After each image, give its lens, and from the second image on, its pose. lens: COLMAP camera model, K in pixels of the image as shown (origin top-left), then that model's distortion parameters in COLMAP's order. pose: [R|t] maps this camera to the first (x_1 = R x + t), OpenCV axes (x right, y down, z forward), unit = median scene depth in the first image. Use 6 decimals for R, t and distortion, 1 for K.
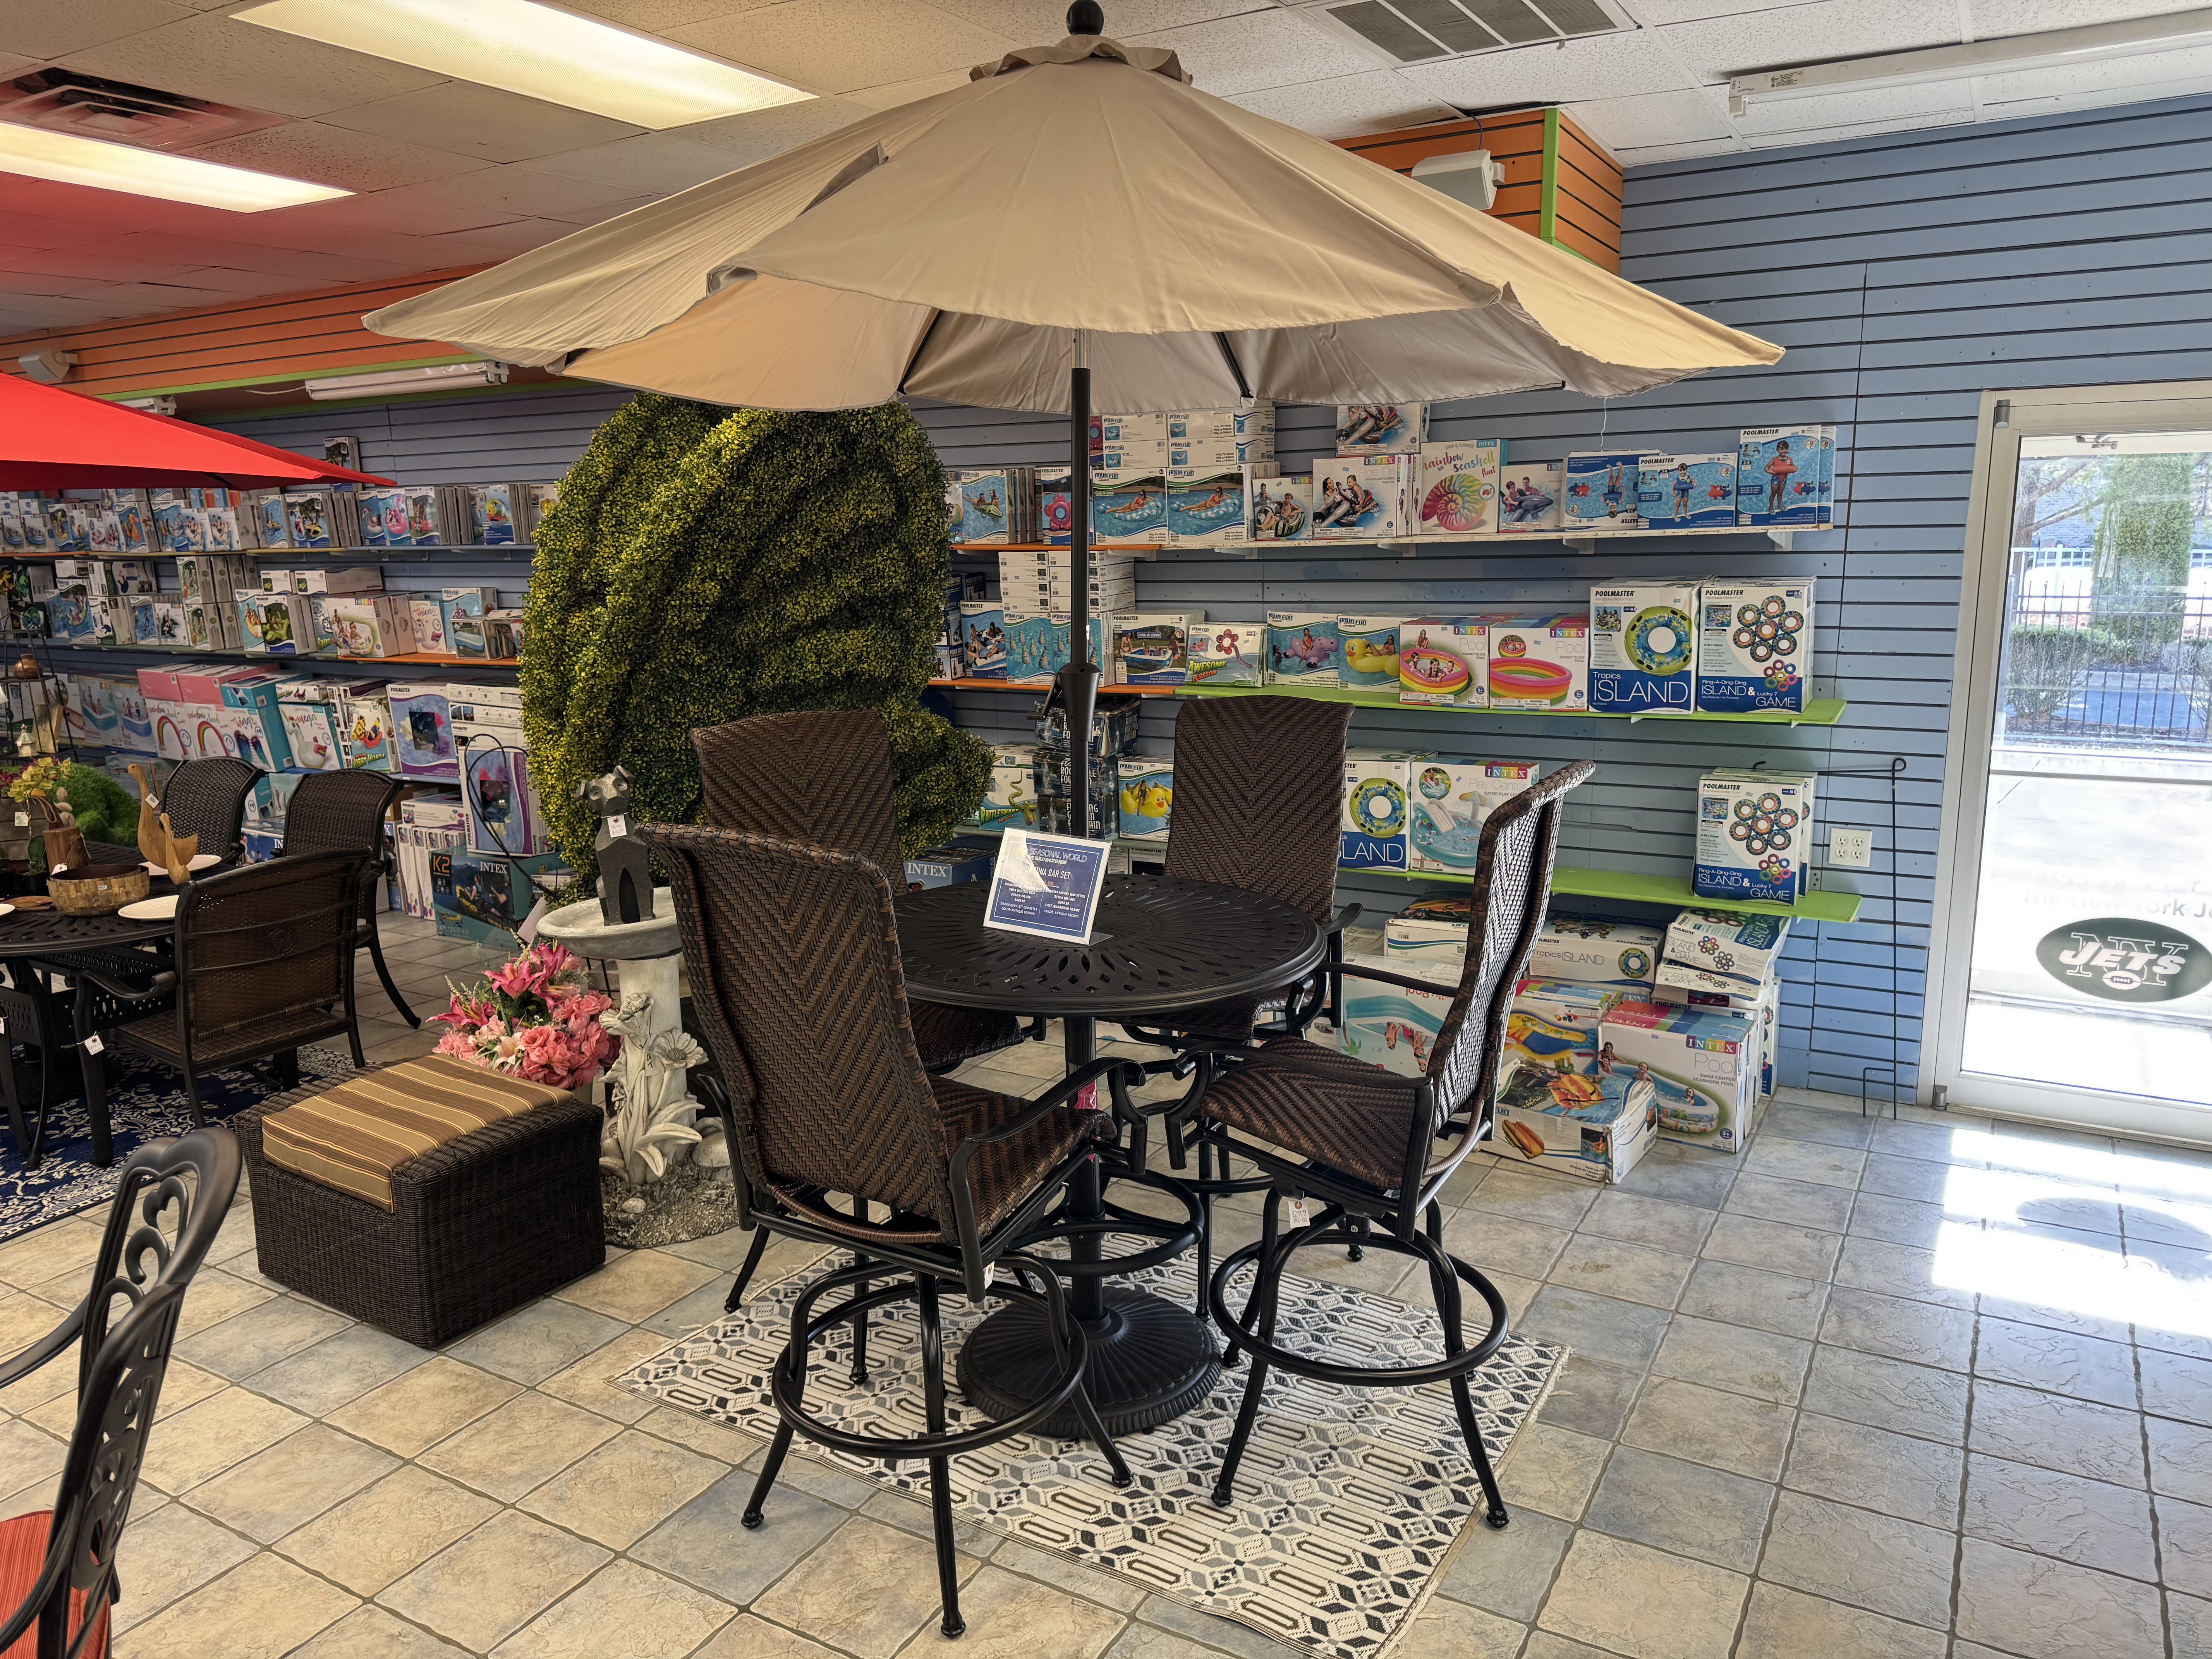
lens RADIAL K [[1568.5, 0, 1114.2], [0, 1568.5, 819.5], [0, 0, 1]] dist [0.014152, -0.003239]
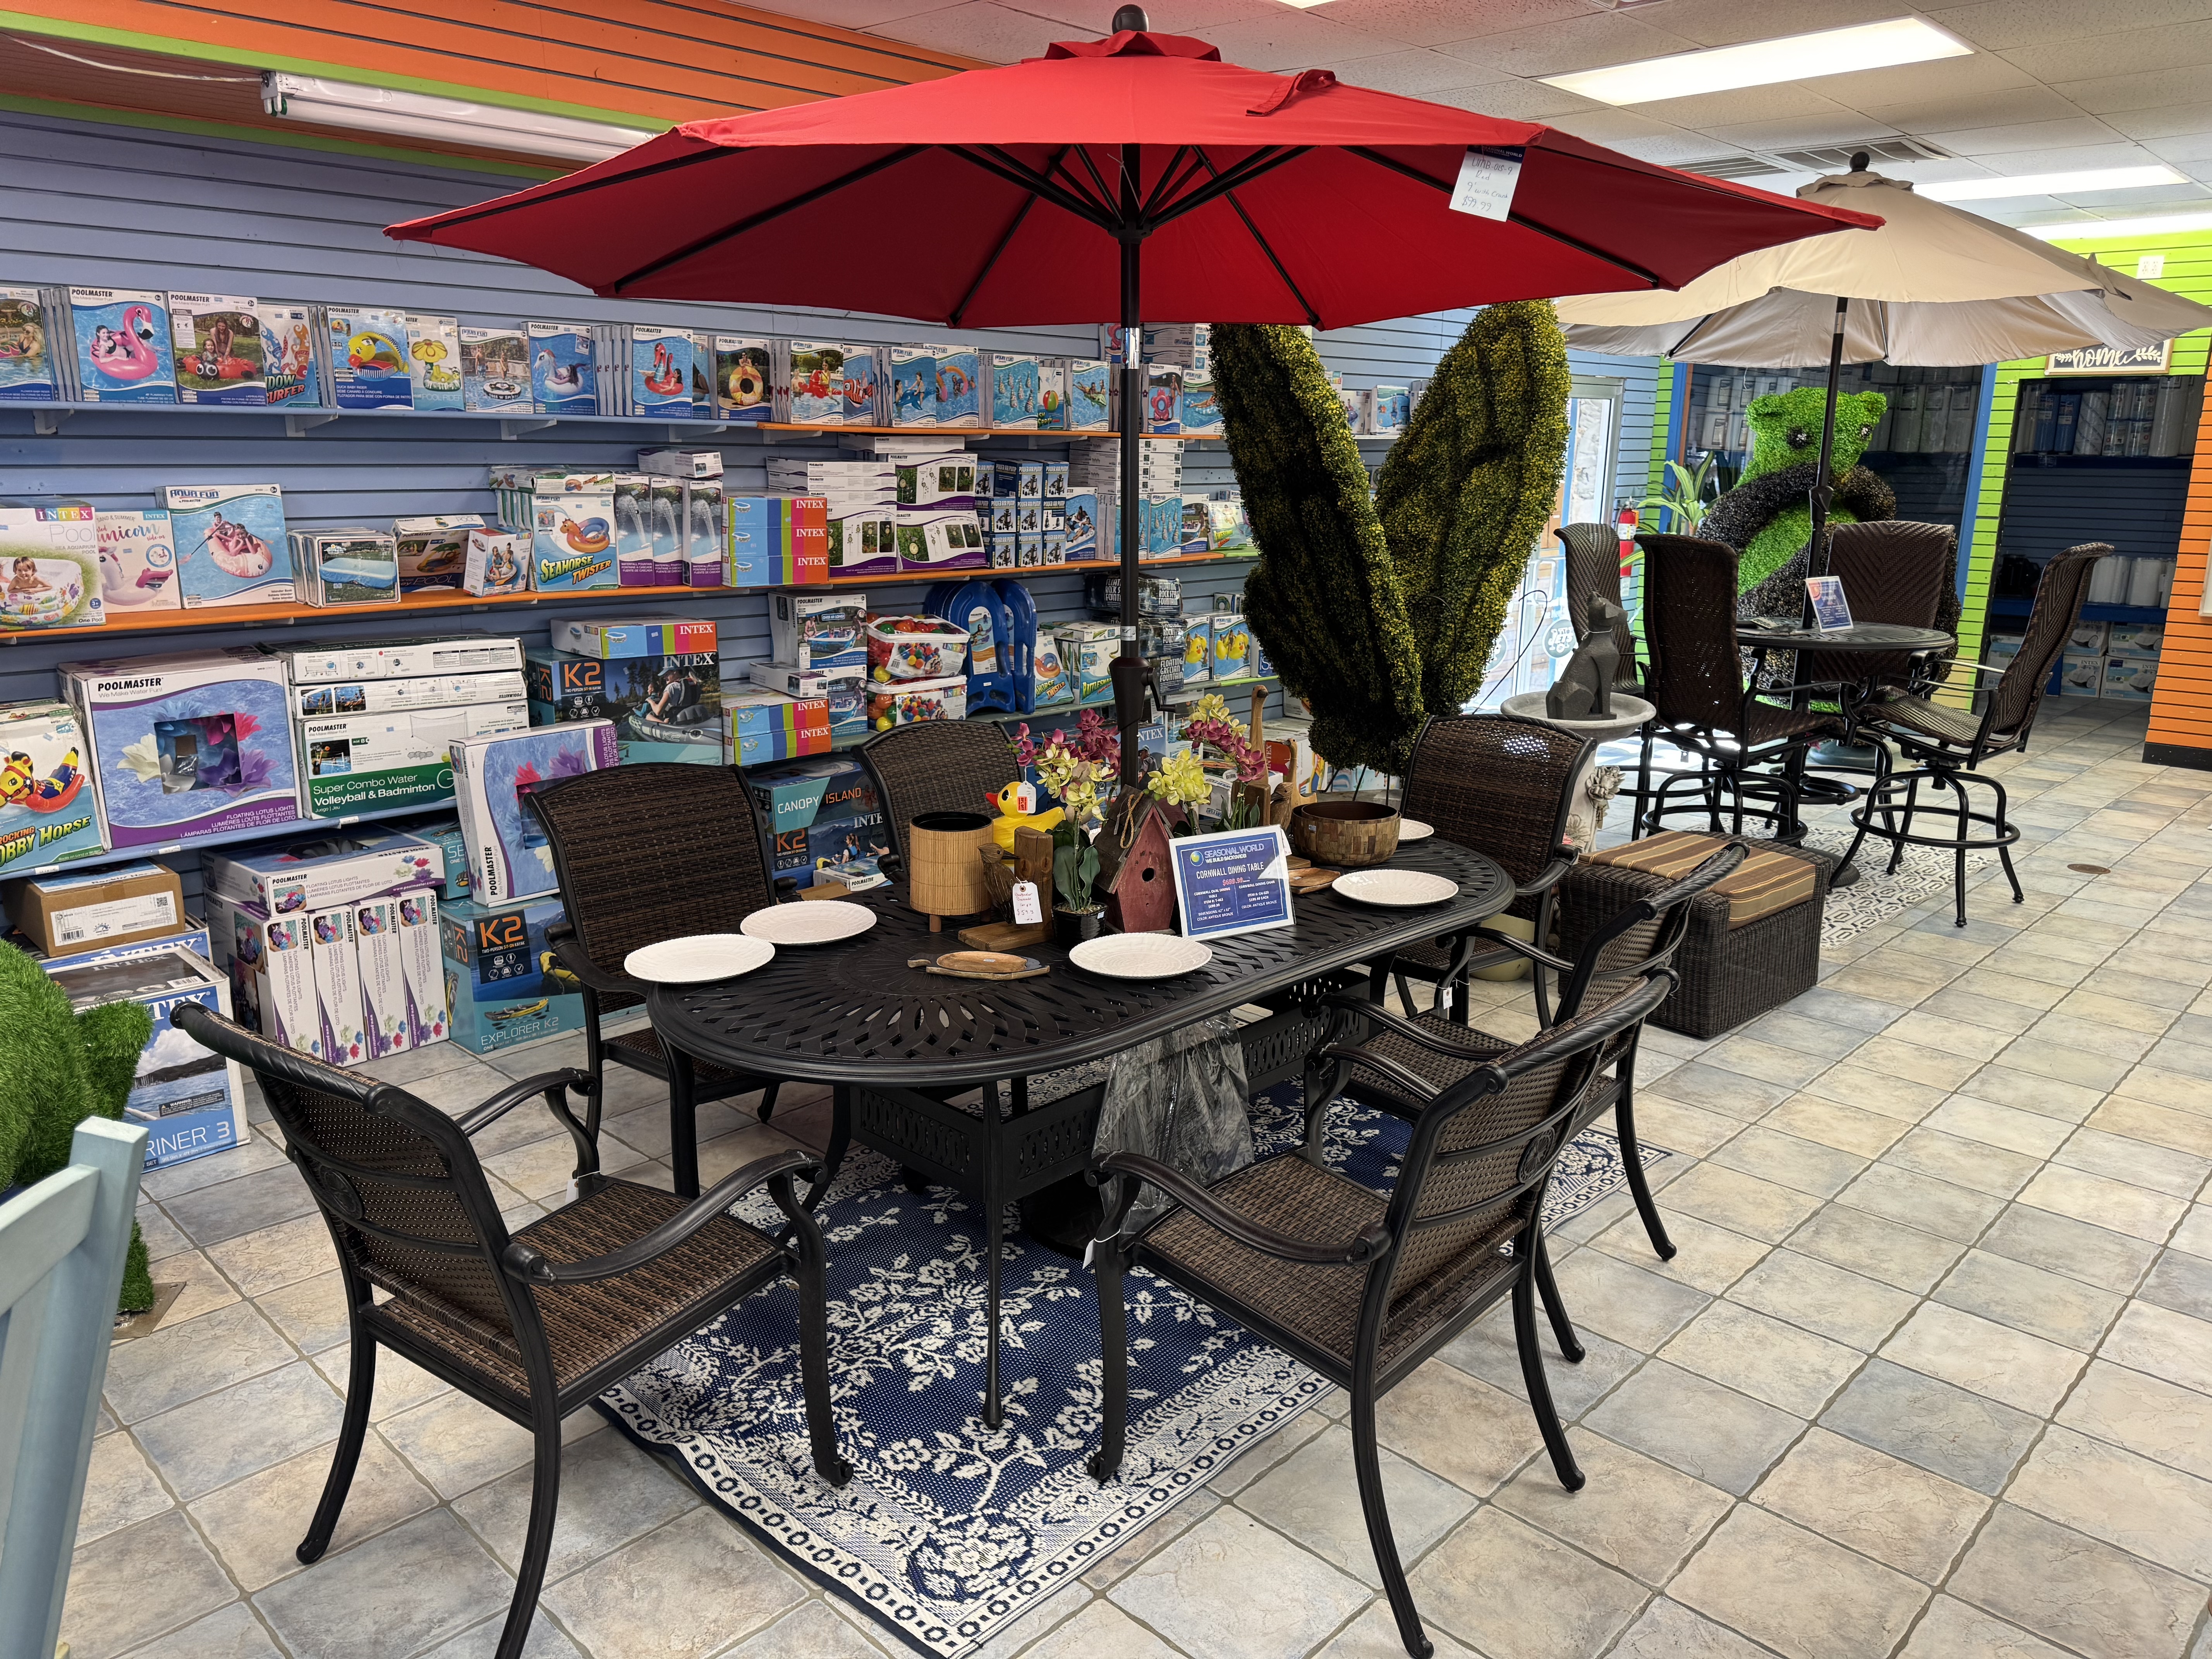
lens RADIAL K [[1568.5, 0, 1116.7], [0, 1568.5, 838.7], [0, 0, 1]] dist [0.014152, -0.003239]
pose [[0.240697, -0.214784, 0.946537, -0.905749], [0.167659, 0.969749, 0.177417, -0.072882], [-0.956010, 0.115992, 0.269426, 0.570314]]
